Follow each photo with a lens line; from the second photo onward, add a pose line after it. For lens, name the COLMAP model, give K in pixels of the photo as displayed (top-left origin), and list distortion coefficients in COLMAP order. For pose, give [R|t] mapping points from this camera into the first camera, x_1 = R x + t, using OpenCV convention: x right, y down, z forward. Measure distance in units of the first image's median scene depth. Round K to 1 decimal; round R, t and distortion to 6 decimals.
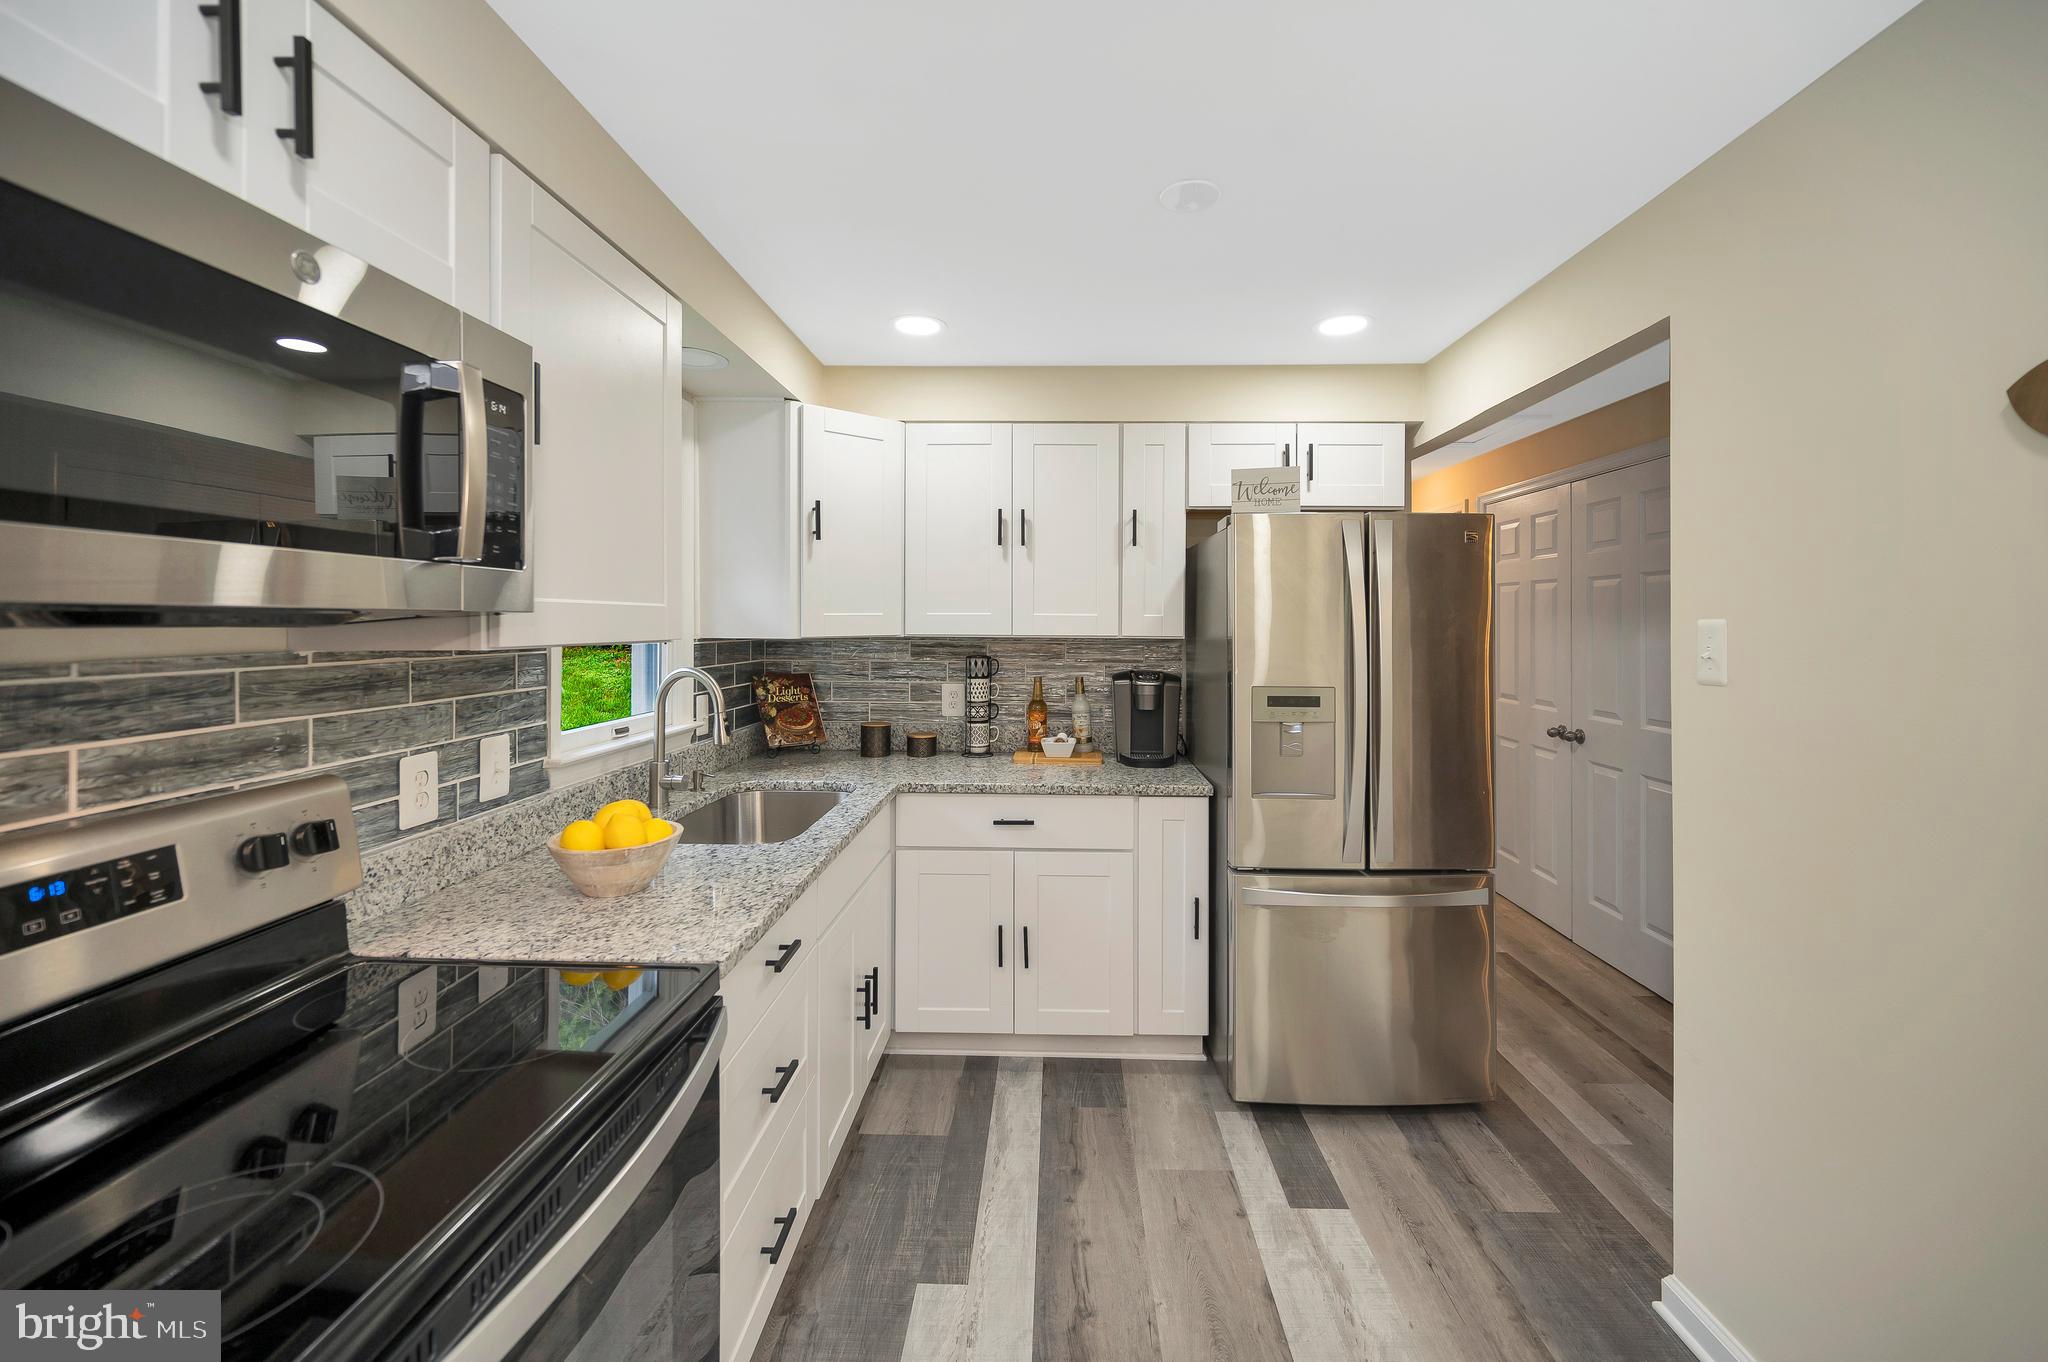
lens RADIAL K [[827.2, 0, 1043.7], [0, 827.2, 626.7], [0, 0, 1]] dist [-0.002552, -0.000558]
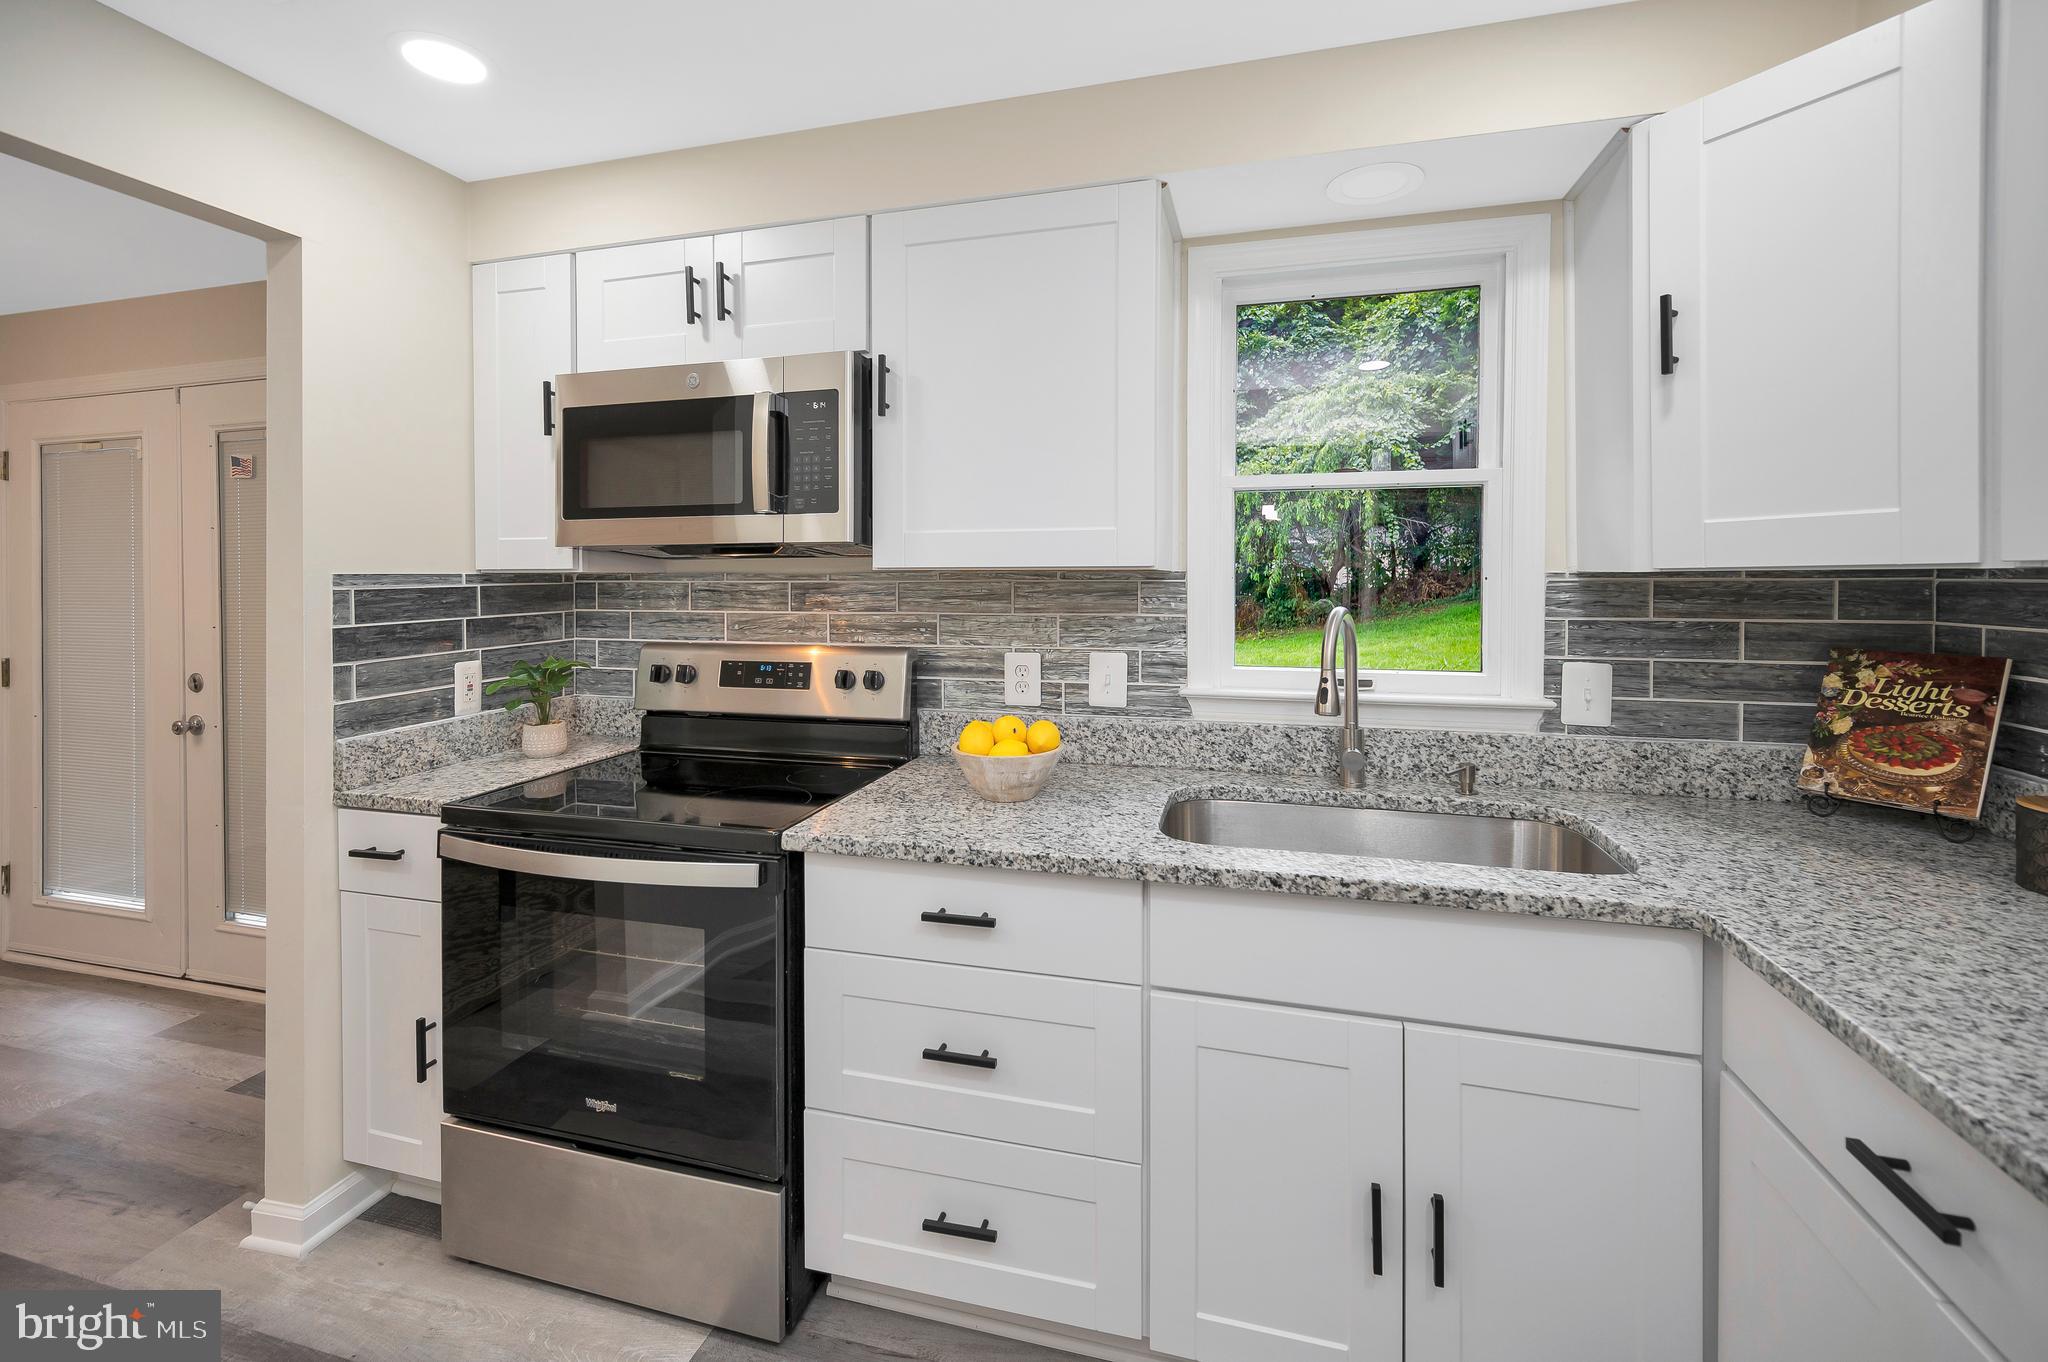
lens RADIAL K [[848.2, 0, 1025.2], [0, 848.2, 582.3], [0, 0, 1]] dist [0.000777, -0.002842]
pose [[-0.236093, 0.004082, -0.971722, 0.324233], [-0.002712, 0.999985, 0.004859, 0.019890], [0.971727, 0.003782, -0.236079, 0.755705]]
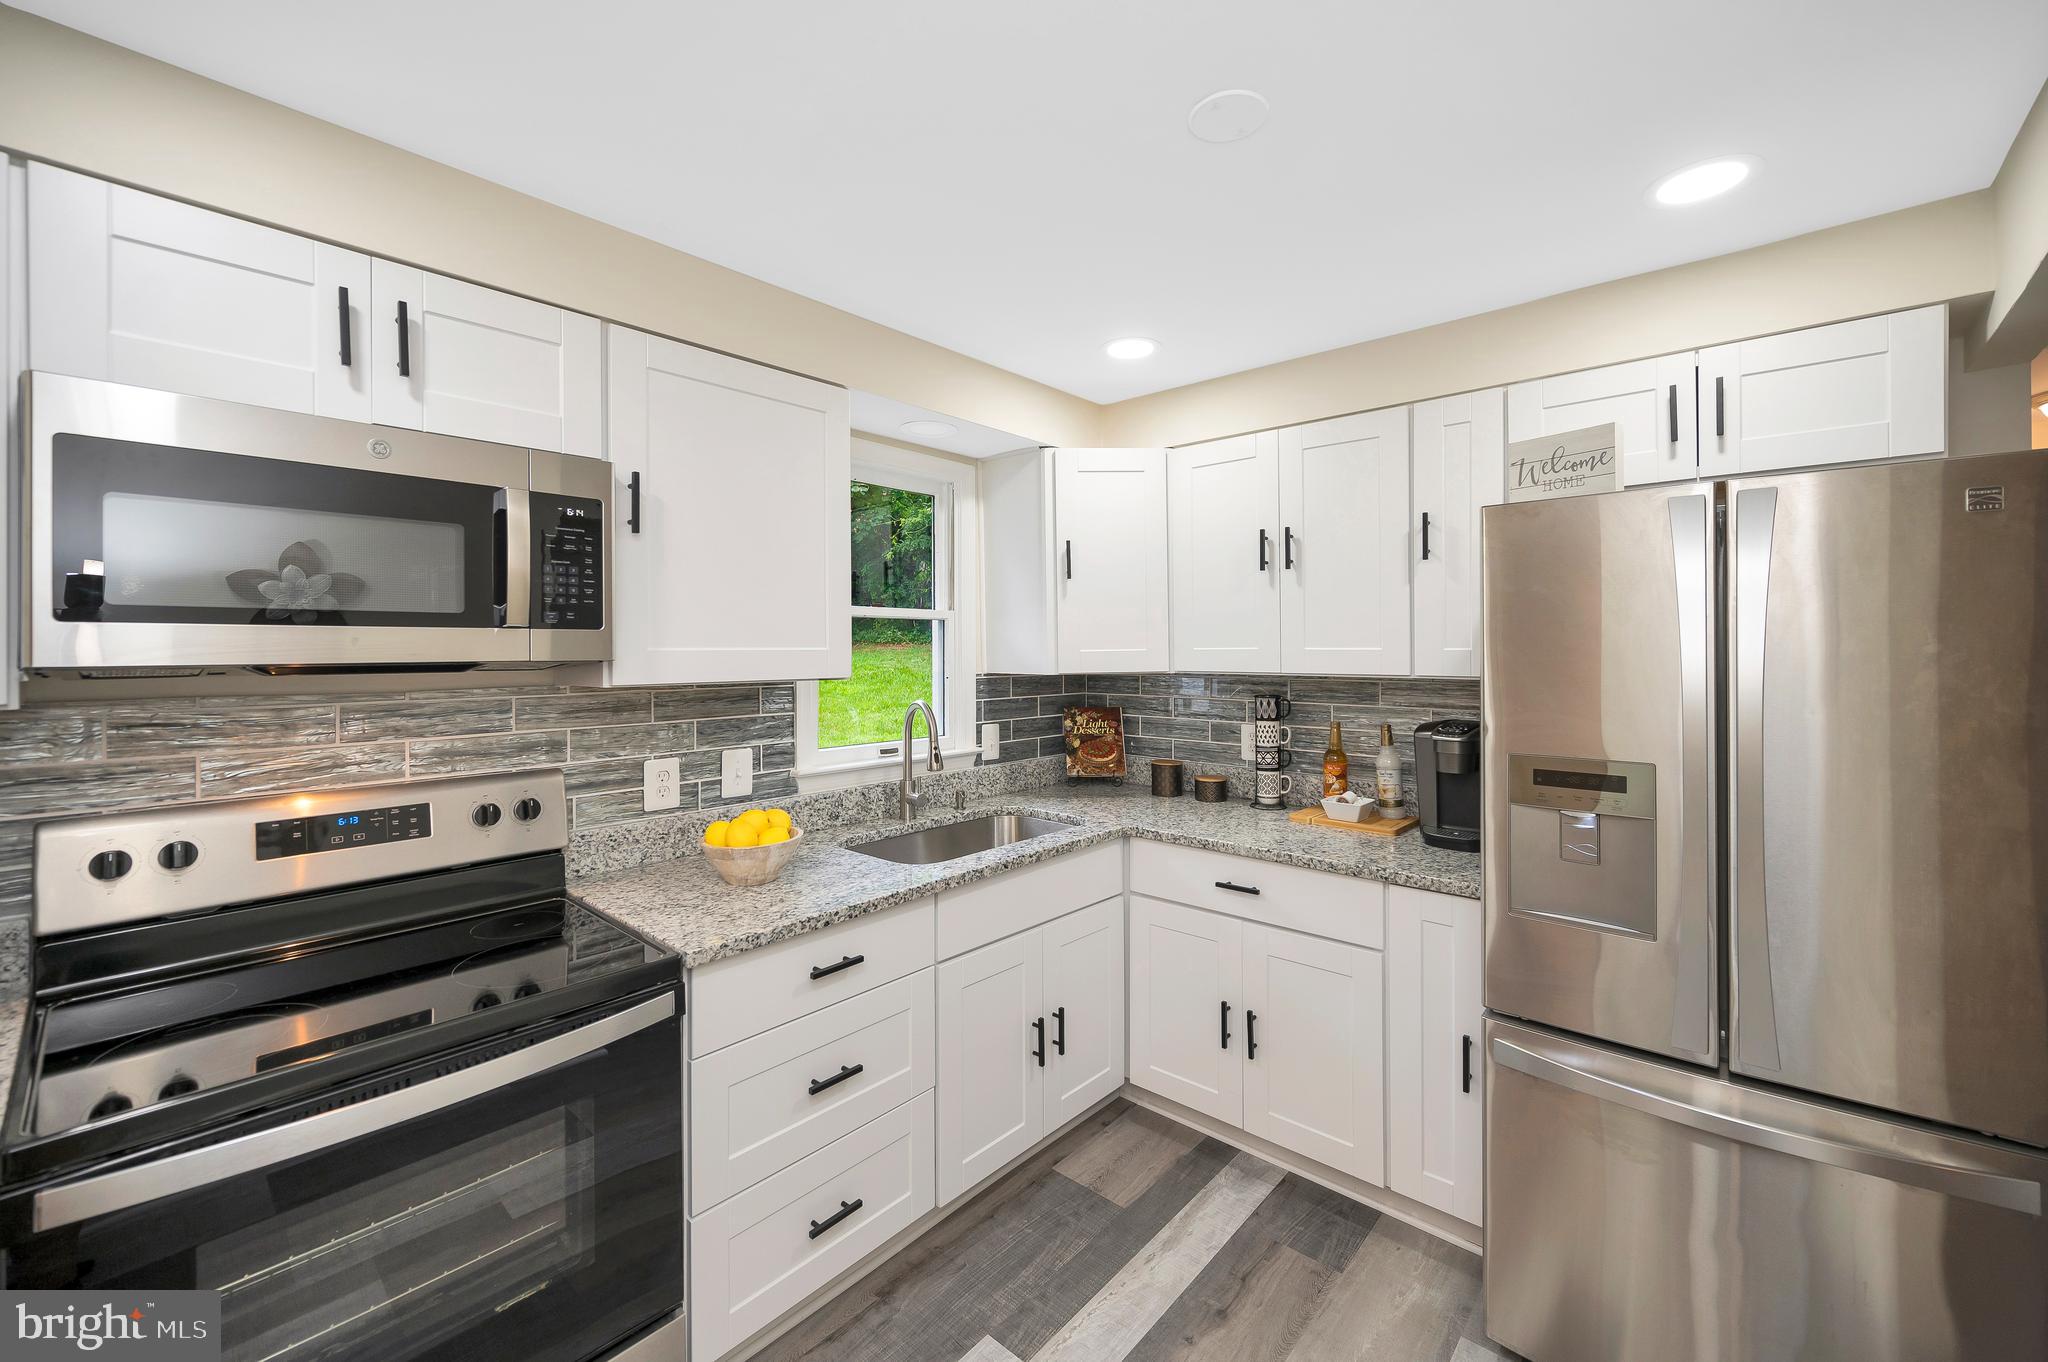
lens RADIAL K [[817.8, 0, 1033.9], [0, 817.8, 655.0], [0, 0, 1]] dist [-0.000580, -0.000329]
pose [[0.766896, -0.002504, -0.641766, 0.350525], [0.003610, 0.999993, 0.000411, -0.011143], [0.641761, -0.002632, 0.766900, 0.195553]]
